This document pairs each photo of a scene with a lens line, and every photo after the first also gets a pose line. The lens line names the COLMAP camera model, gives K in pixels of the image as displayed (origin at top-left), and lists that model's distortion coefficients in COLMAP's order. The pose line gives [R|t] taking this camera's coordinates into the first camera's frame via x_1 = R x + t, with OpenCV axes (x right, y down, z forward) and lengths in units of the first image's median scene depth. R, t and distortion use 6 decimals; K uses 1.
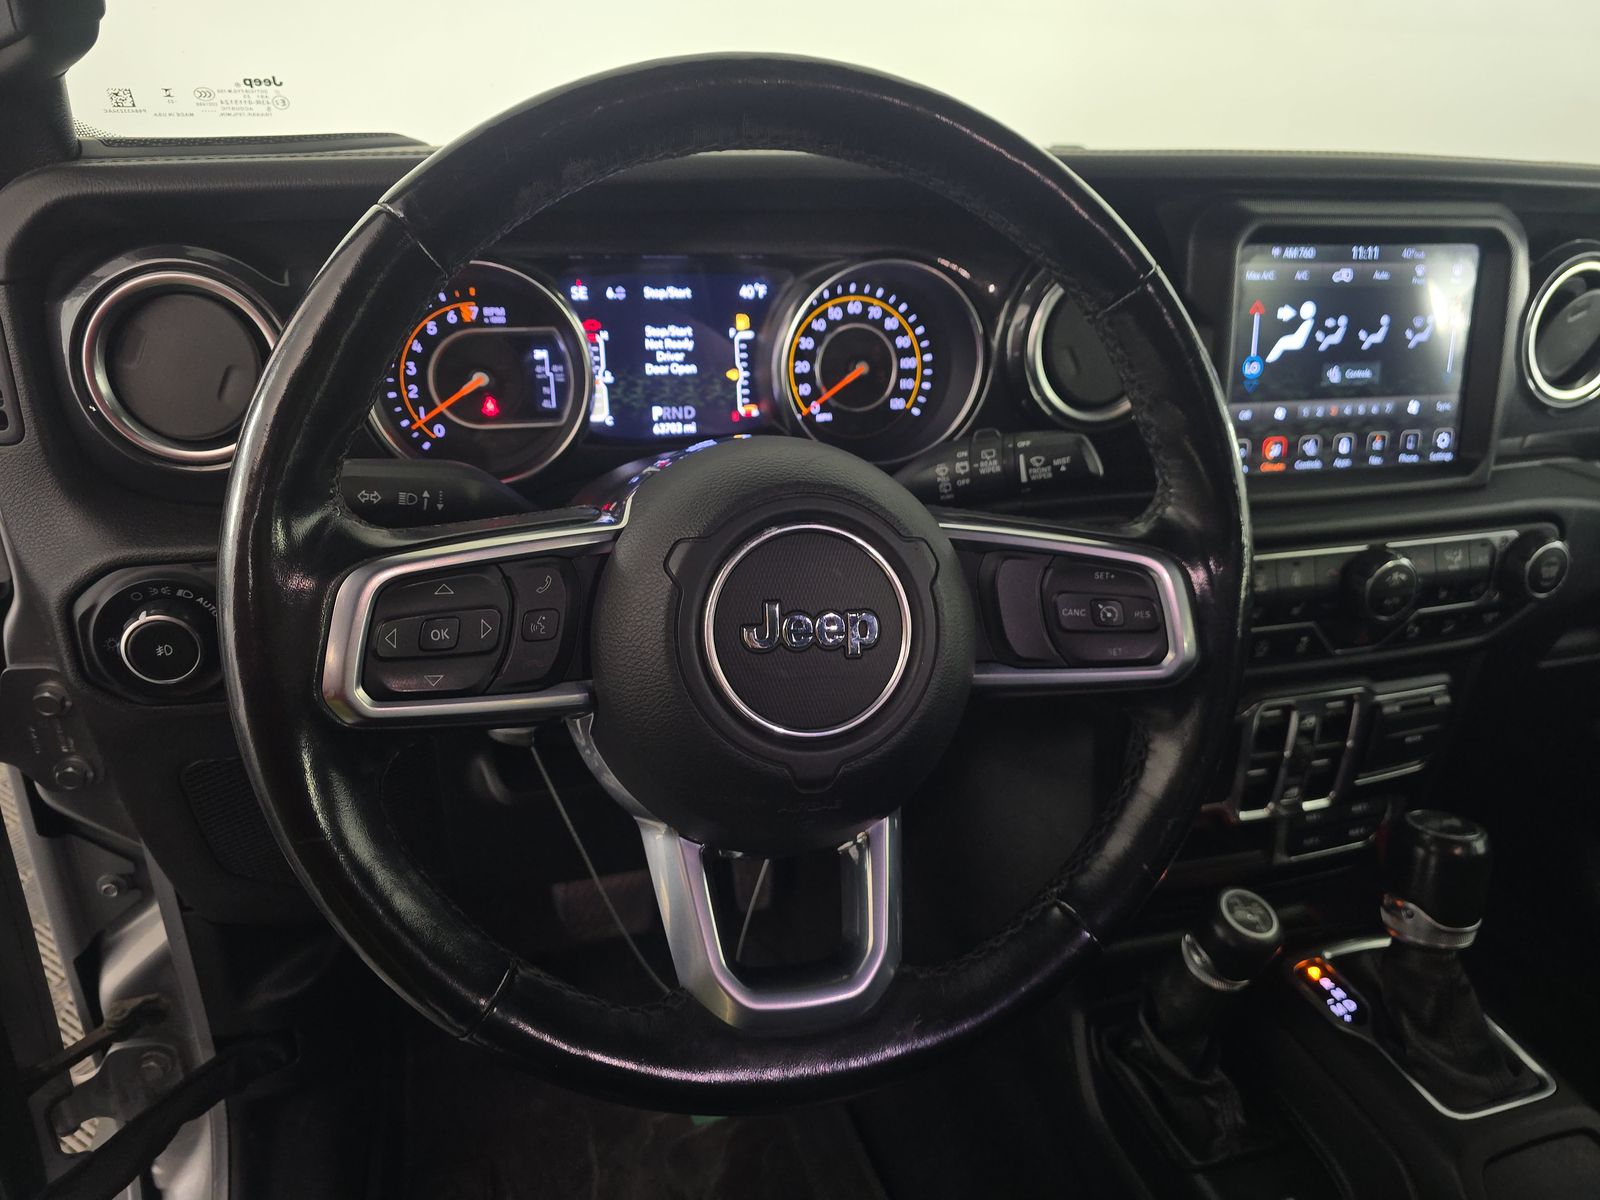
lens RADIAL K [[1077.4, 0, 794.7], [0, 1077.4, 601.4], [0, 0, 1]] dist [0.019560, -0.019501]
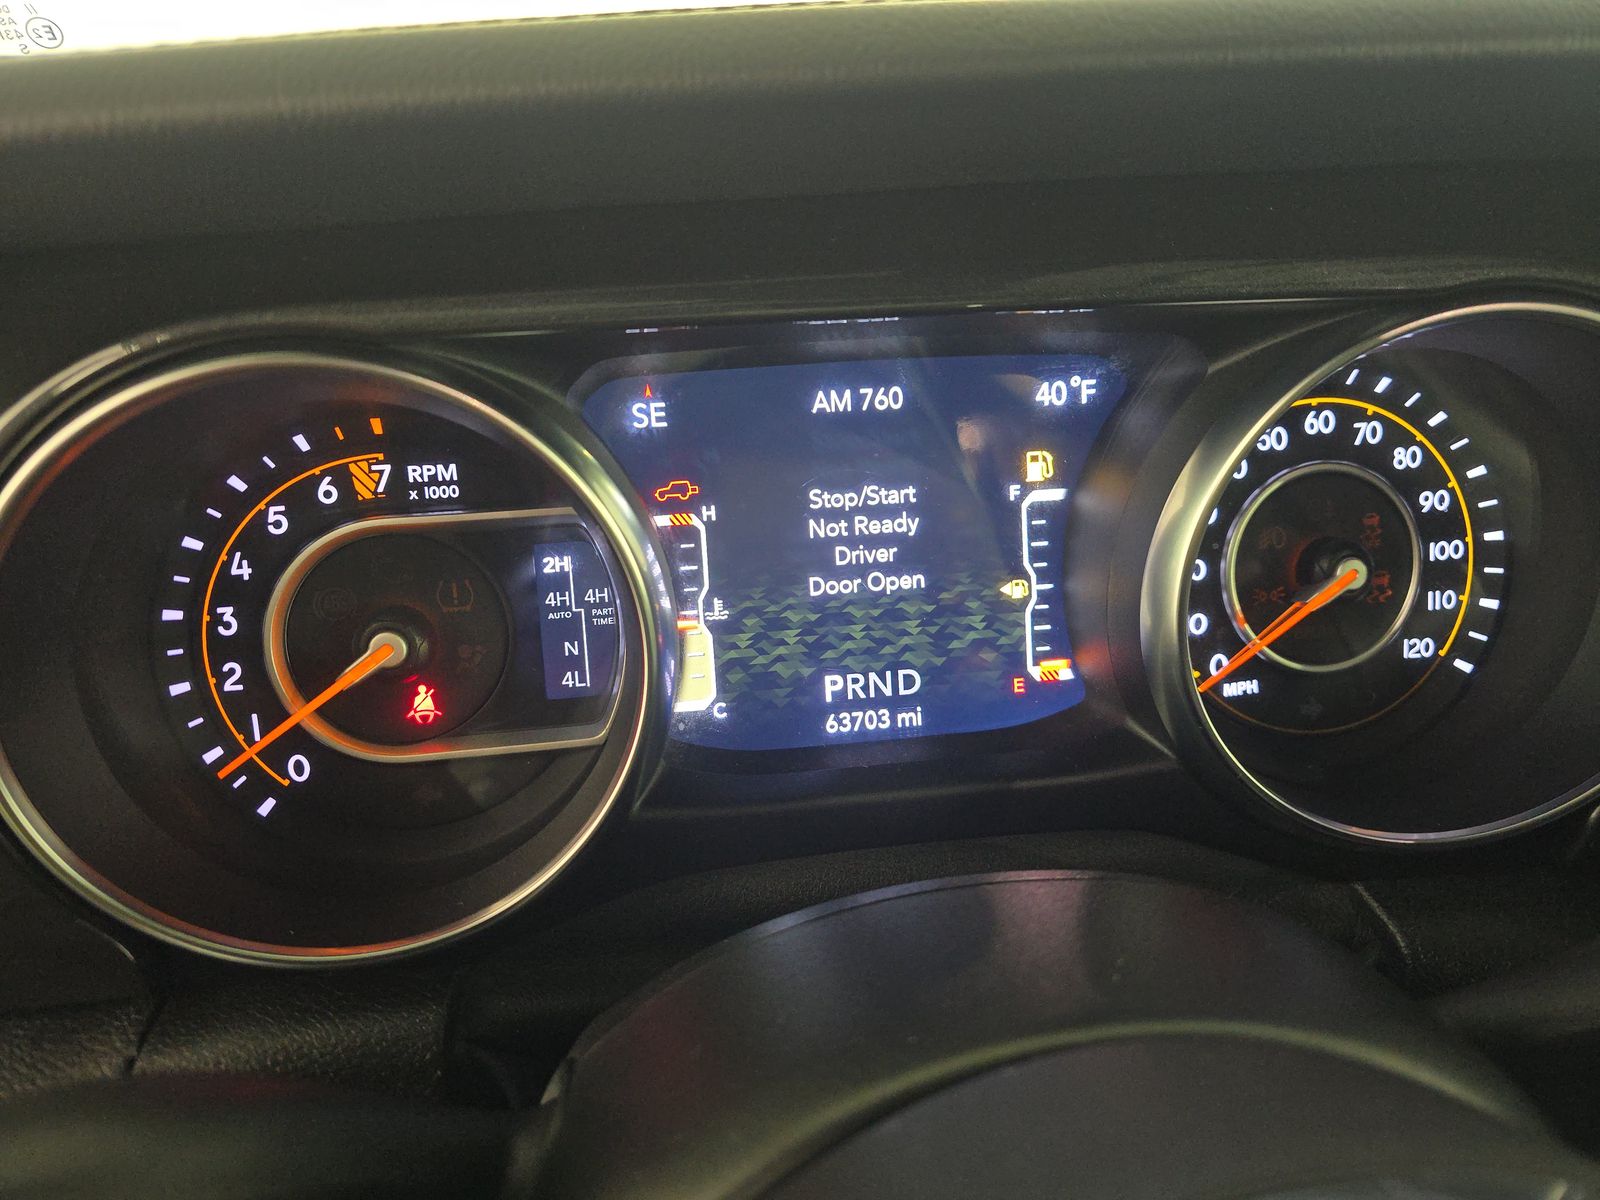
lens RADIAL K [[1077.4, 0, 789.2], [0, 1077.4, 603.2], [0, 0, 1]] dist [0.019560, -0.019501]
pose [[0.987993, 0.000373, -0.154497, -0.078943], [-0.007457, 0.998947, -0.045279, -0.186111], [0.154317, 0.045887, 0.986955, 0.575866]]
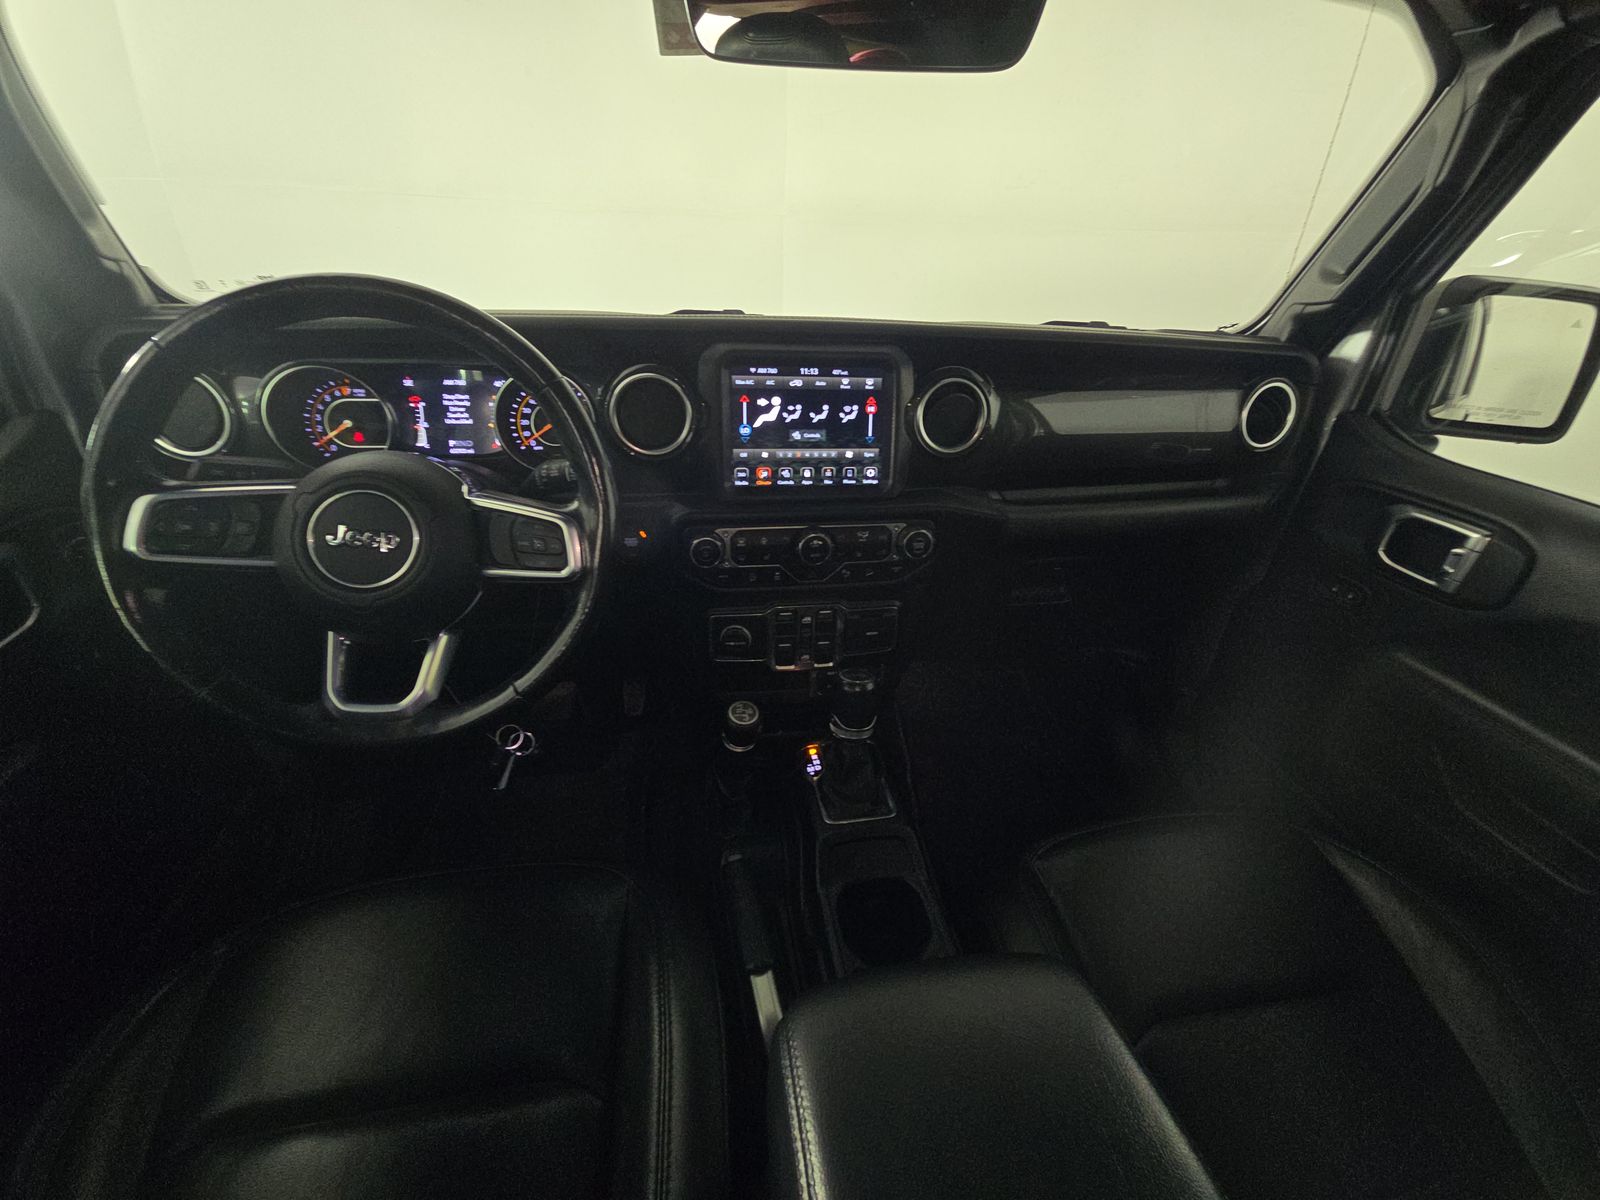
lens RADIAL K [[646.0, 0, 800.8], [0, 646.0, 596.1], [0, 0, 1]] dist [-0.001492, 0.000281]
pose [[0.993444, 0.056784, -0.099221, 0.650051], [-0.052597, 0.997632, 0.044316, 0.022899], [0.101502, -0.038806, 0.994078, -0.146669]]
